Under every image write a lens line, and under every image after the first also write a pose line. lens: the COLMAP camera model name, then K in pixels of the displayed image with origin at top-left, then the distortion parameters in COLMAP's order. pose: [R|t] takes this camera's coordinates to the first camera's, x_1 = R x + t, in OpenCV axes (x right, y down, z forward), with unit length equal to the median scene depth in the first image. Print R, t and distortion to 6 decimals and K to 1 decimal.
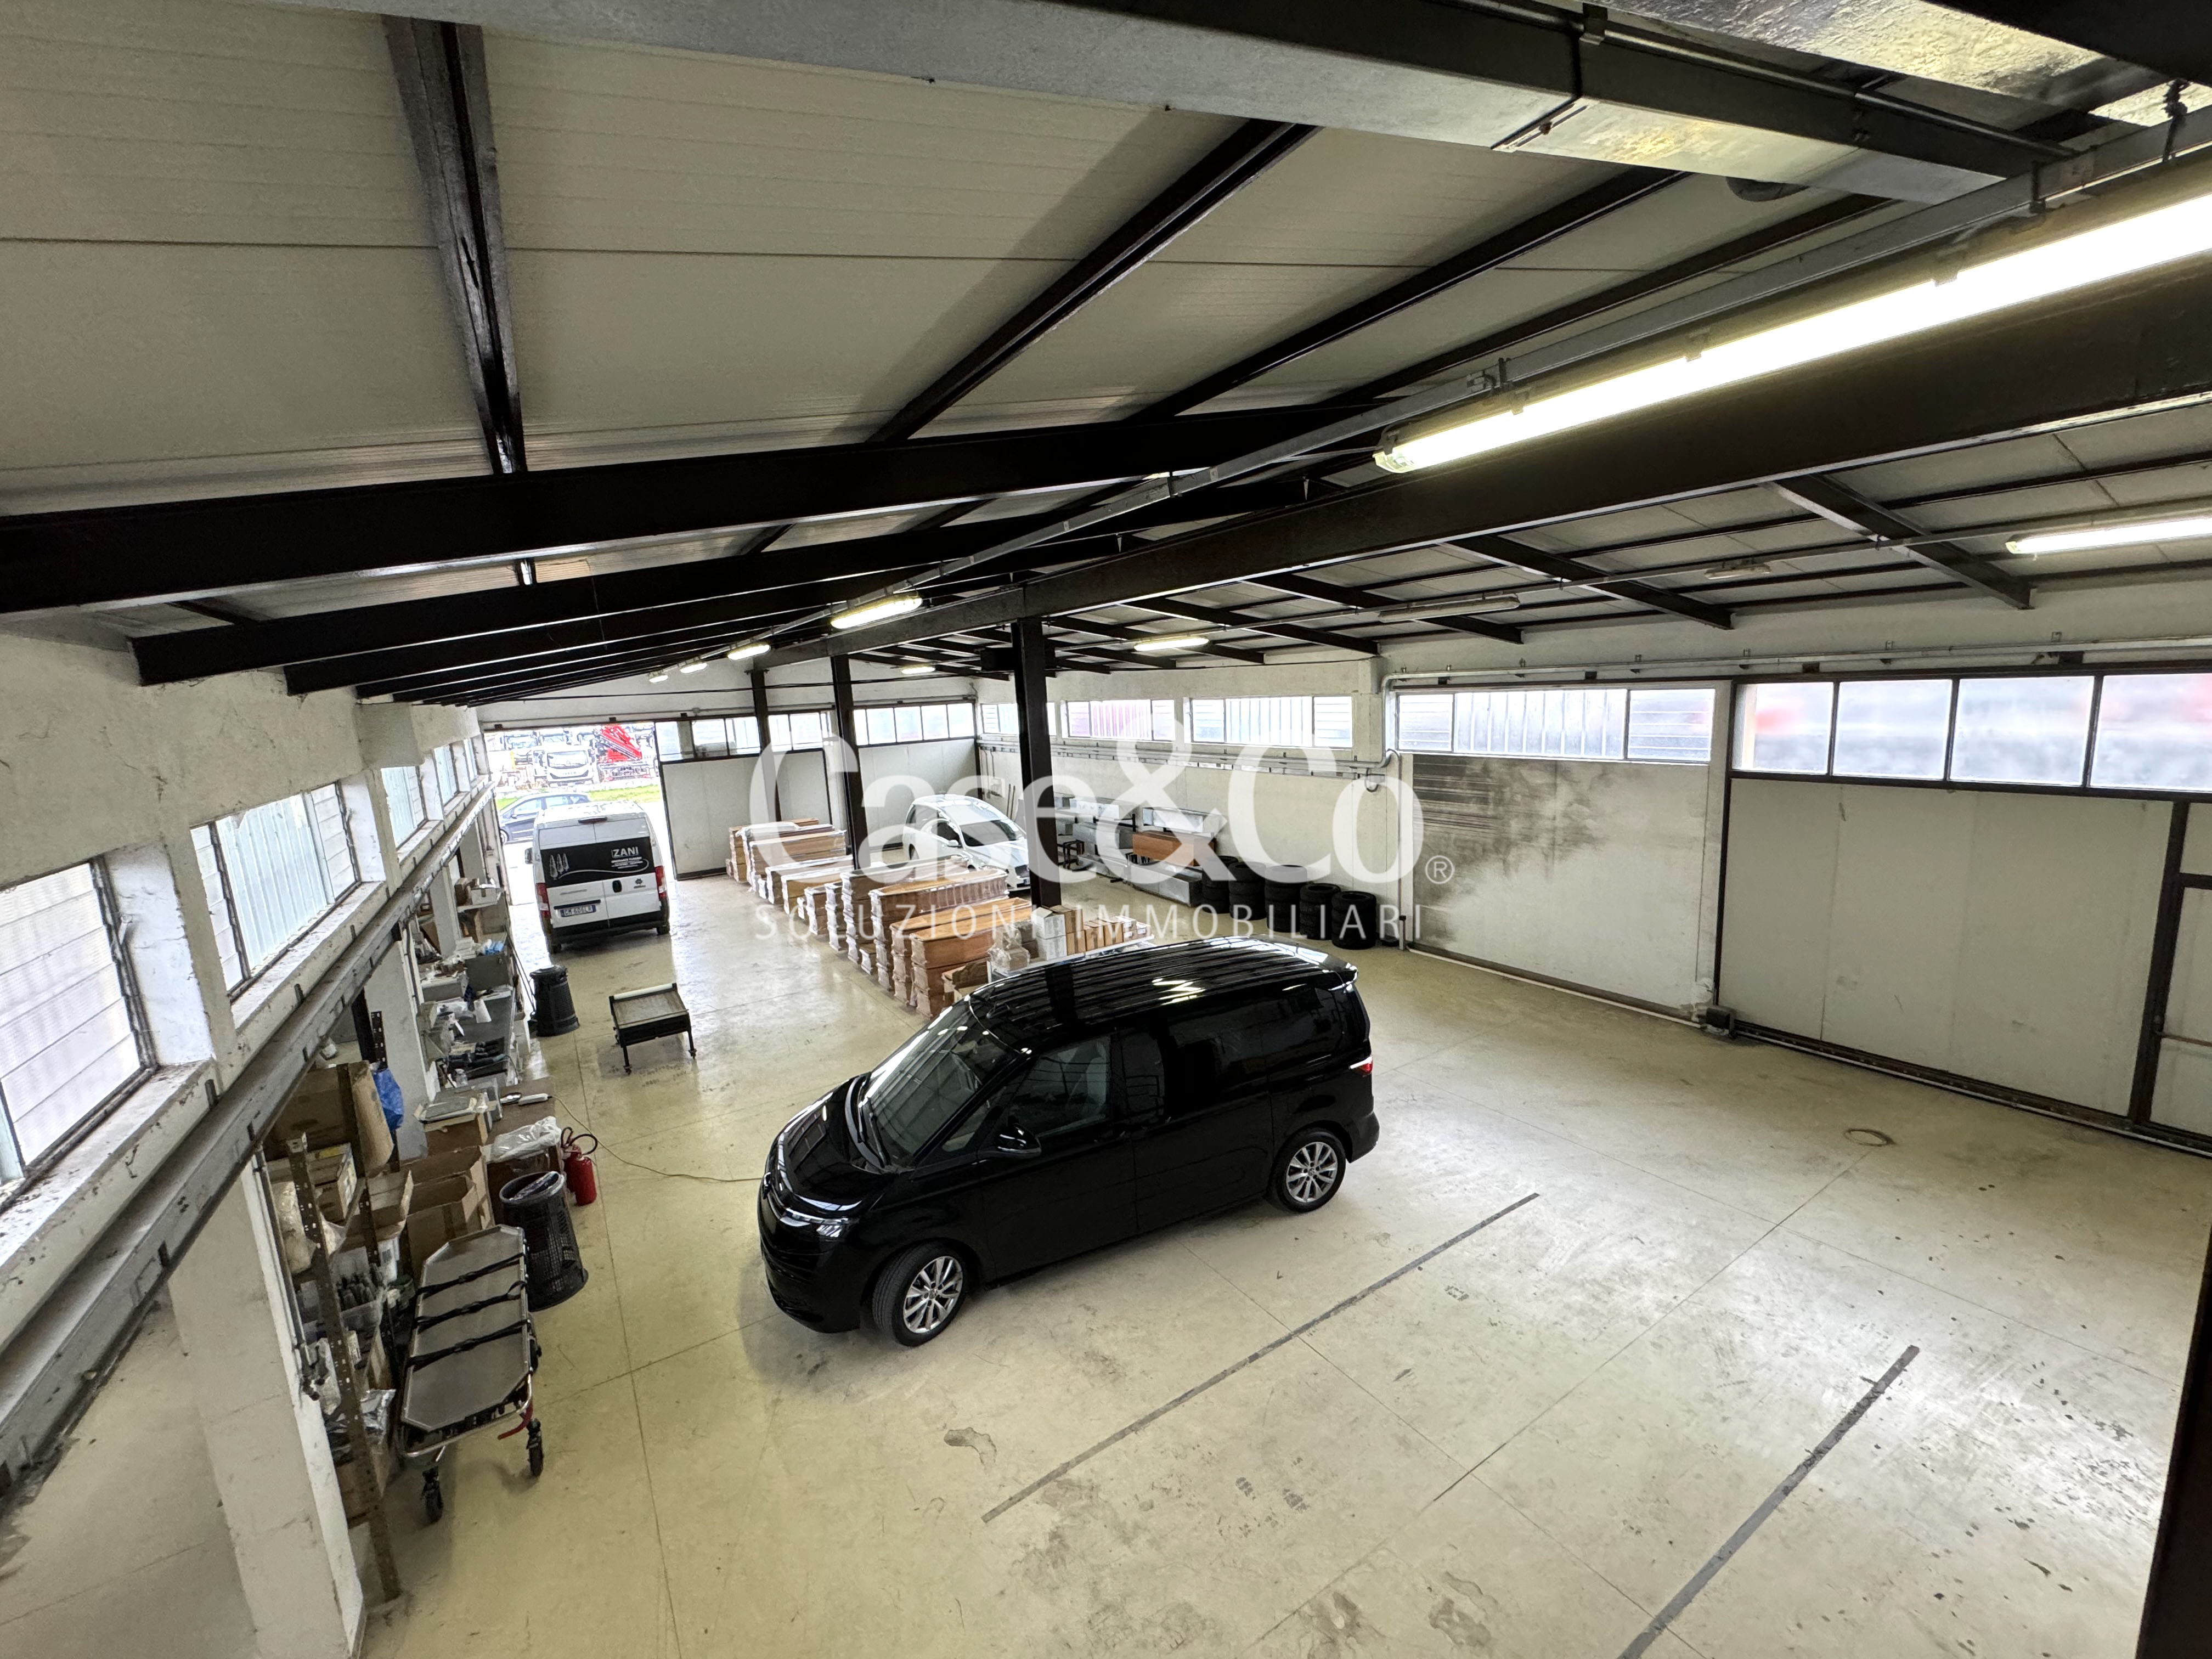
lens RADIAL K [[883.9, 0, 1106.8], [0, 883.9, 827.3], [0, 0, 1]] dist [-0.002464, 0.000732]
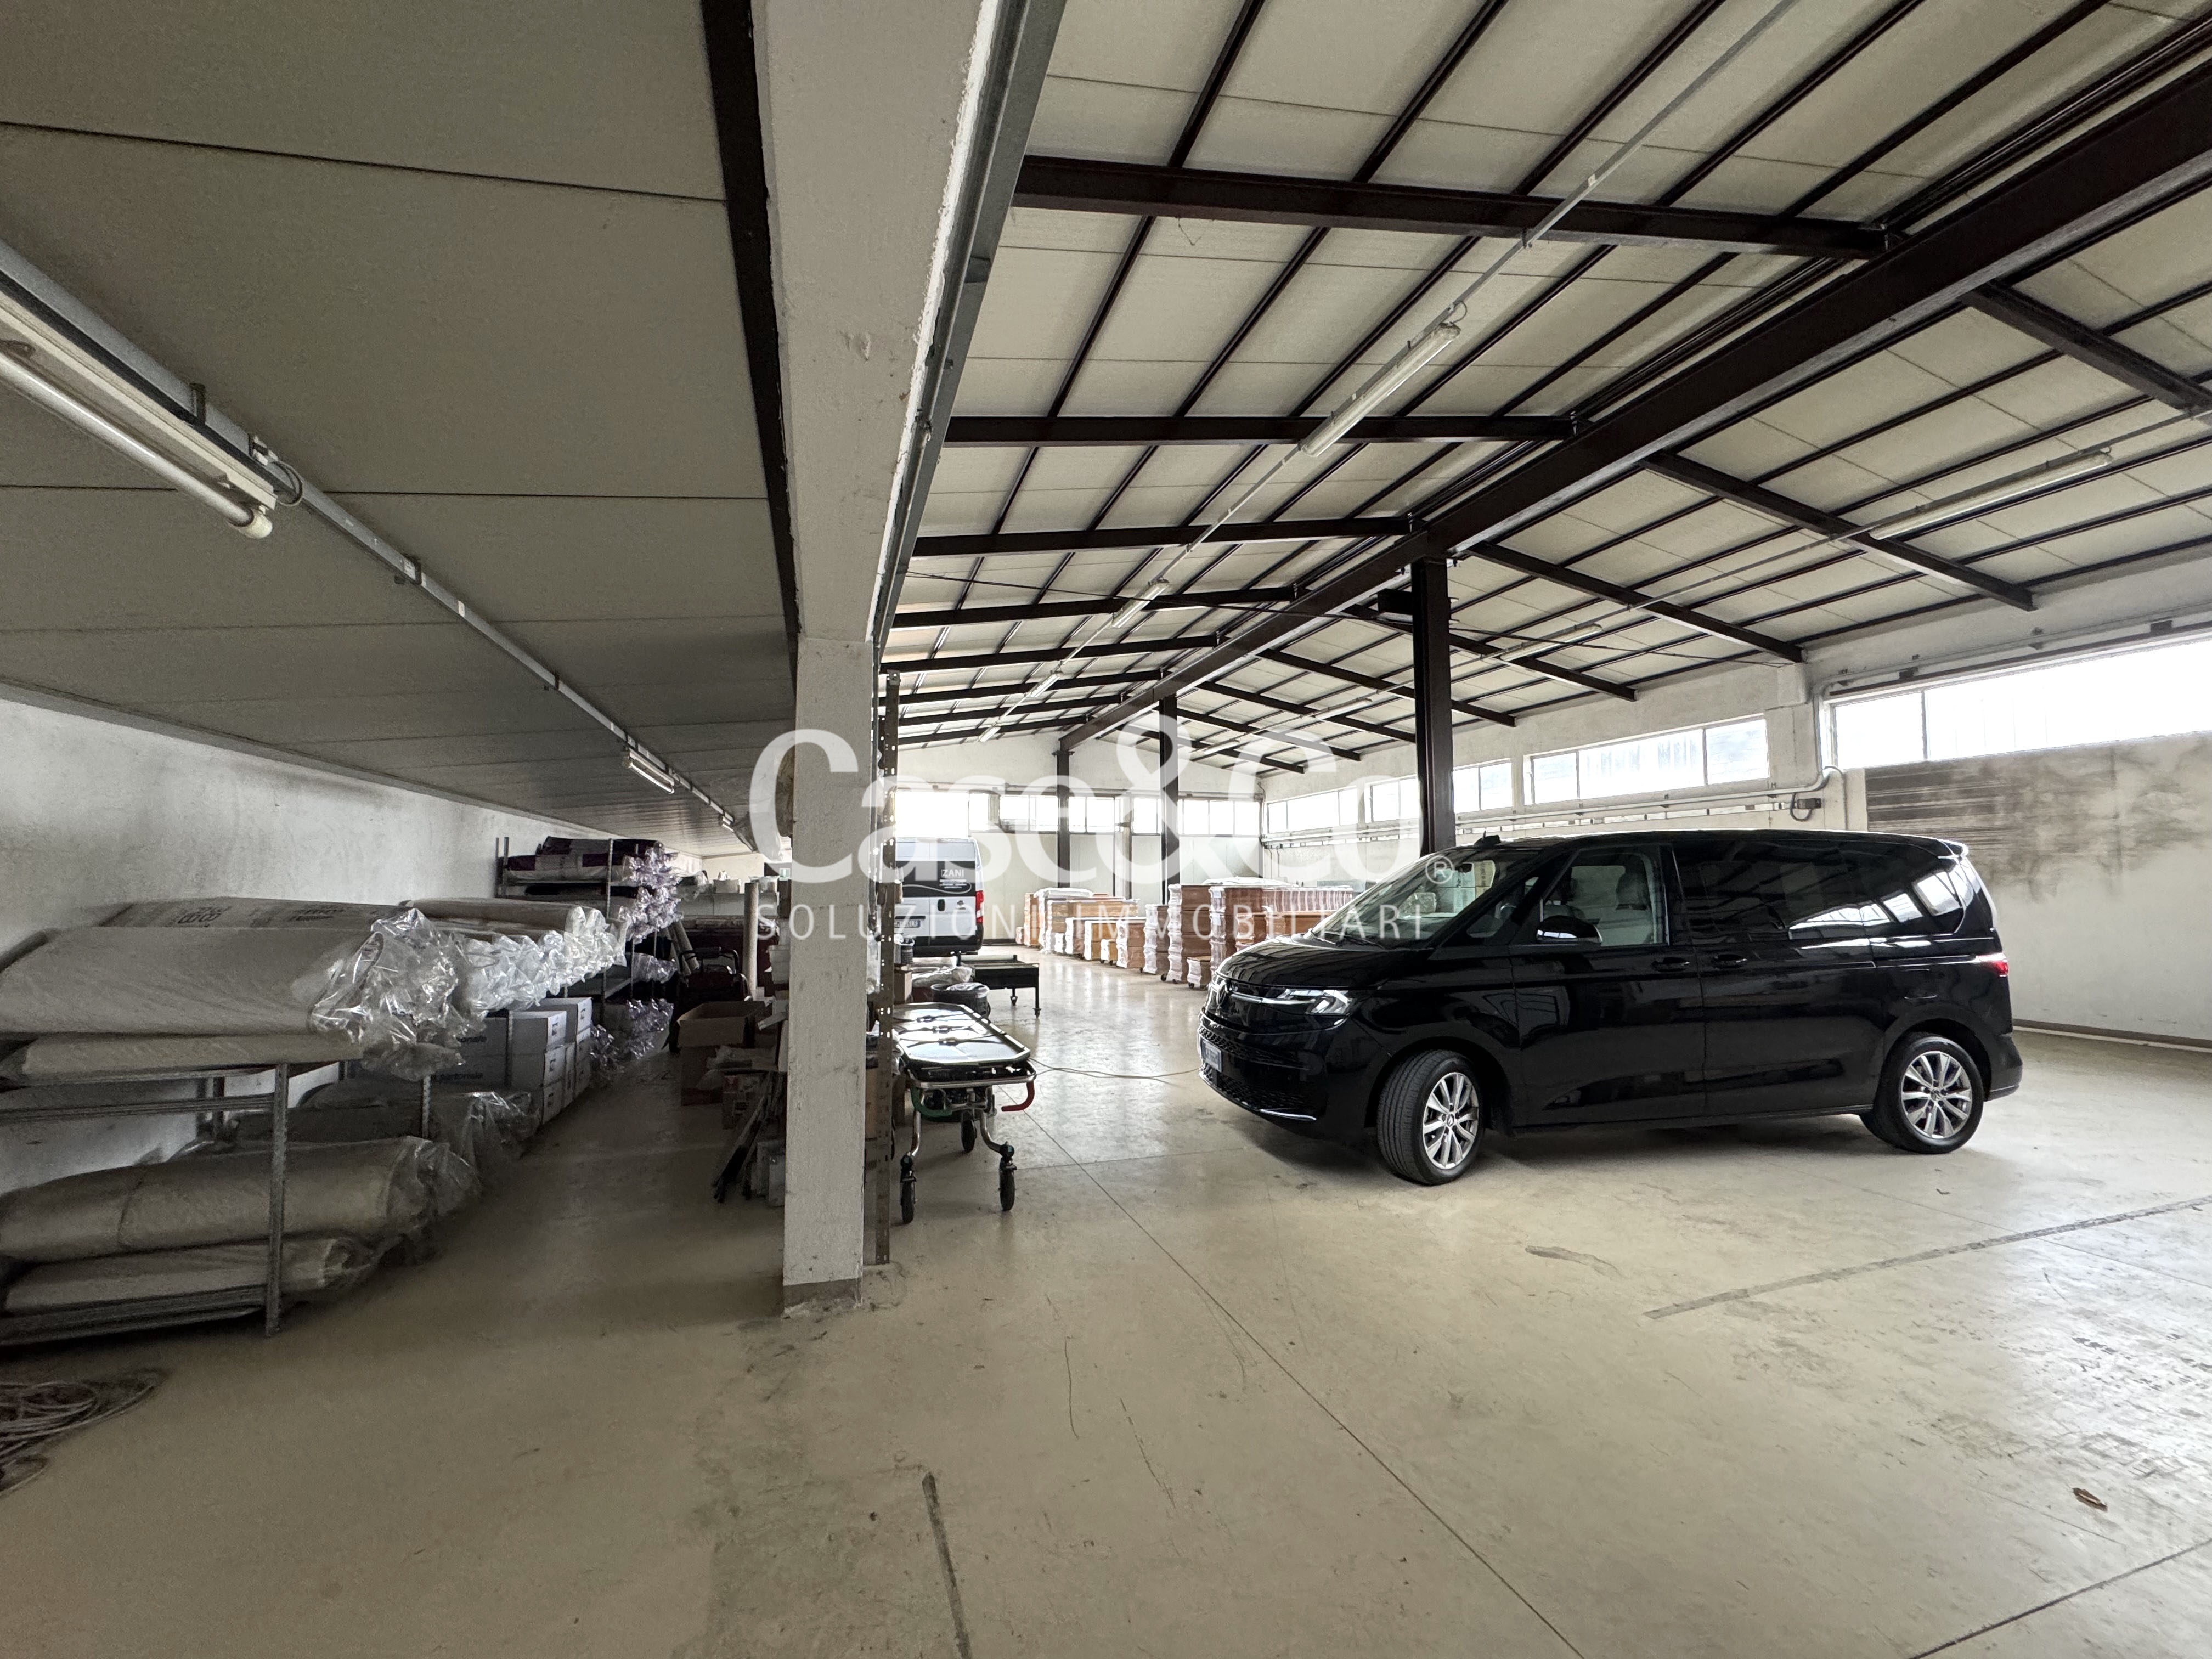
lens RADIAL K [[883.9, 0, 1106.0], [0, 883.9, 829.3], [0, 0, 1]] dist [-0.002464, 0.000732]
pose [[0.969691, 0.038010, -0.241359, -0.158362], [-0.092557, 0.971350, -0.218889, 0.241057], [0.226124, 0.234594, 0.945428, 0.065467]]
